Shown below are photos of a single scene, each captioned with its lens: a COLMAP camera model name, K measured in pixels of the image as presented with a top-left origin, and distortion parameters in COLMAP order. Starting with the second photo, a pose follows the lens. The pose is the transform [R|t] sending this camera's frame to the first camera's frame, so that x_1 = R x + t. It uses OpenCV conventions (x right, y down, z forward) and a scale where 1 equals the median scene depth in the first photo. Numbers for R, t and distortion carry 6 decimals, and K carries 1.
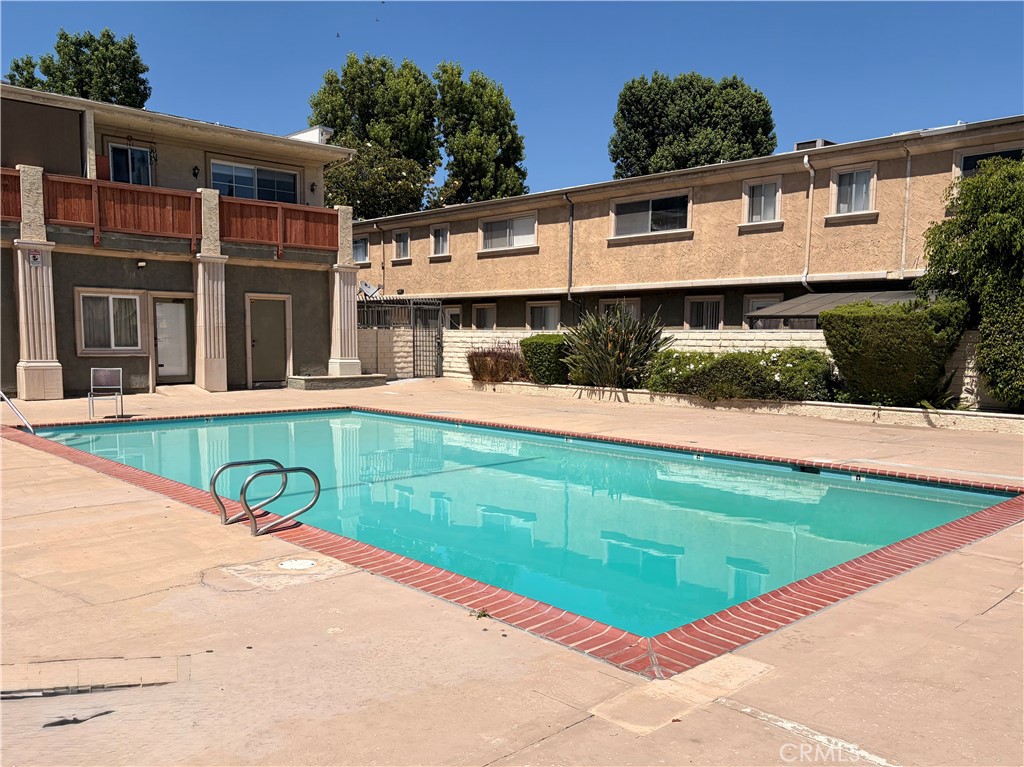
lens RADIAL K [[784.0, 0, 514.3], [0, 784.0, 393.9], [0, 0, 1]] dist [-0.007445, 0.012813]
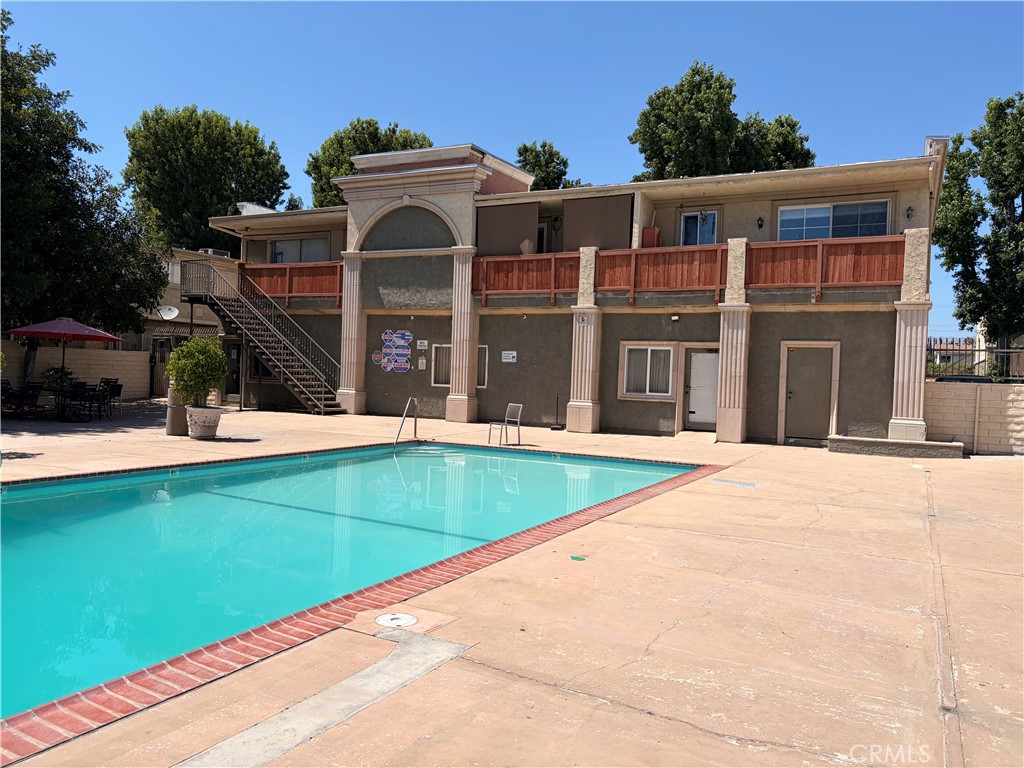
lens RADIAL K [[784.0, 0, 514.3], [0, 784.0, 379.2], [0, 0, 1]] dist [-0.007445, 0.012813]
pose [[0.337089, 0.004676, -0.941461, 0.468430], [-0.100006, 0.994508, -0.030868, -0.024591], [0.936146, 0.104557, 0.335706, 0.426455]]
